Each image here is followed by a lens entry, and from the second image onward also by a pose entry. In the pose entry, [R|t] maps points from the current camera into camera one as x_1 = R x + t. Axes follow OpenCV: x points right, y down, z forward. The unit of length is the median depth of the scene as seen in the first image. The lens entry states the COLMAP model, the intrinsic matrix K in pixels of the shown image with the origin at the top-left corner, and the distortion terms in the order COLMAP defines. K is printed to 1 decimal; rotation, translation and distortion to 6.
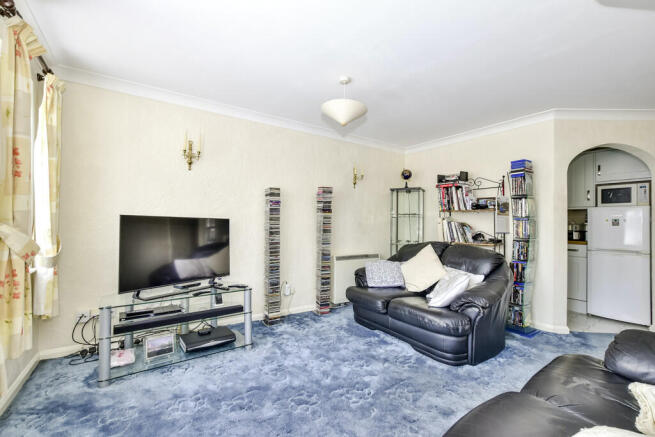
lens RADIAL K [[289.7, 0, 332.1], [0, 289.7, 219.8], [0, 0, 1]] dist [-0.008556, 0.000080]
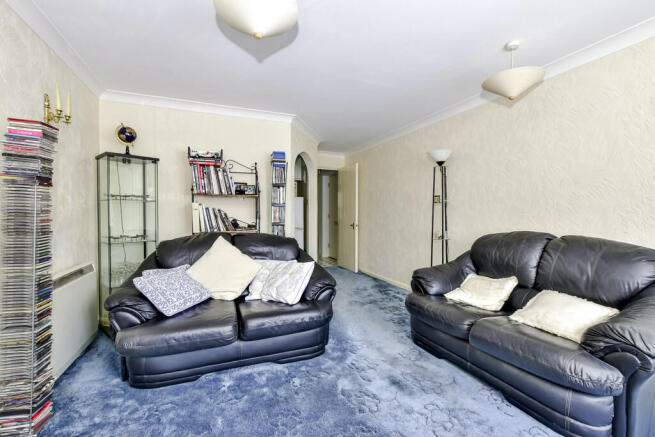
lens RADIAL K [[289.7, 0, 332.1], [0, 289.7, 219.8], [0, 0, 1]] dist [-0.008556, 0.000080]
pose [[0.221117, -0.033509, 0.974671, -0.324726], [-0.014077, 0.999196, 0.037546, 0.005491], [-0.975146, -0.022022, 0.220468, 0.475641]]
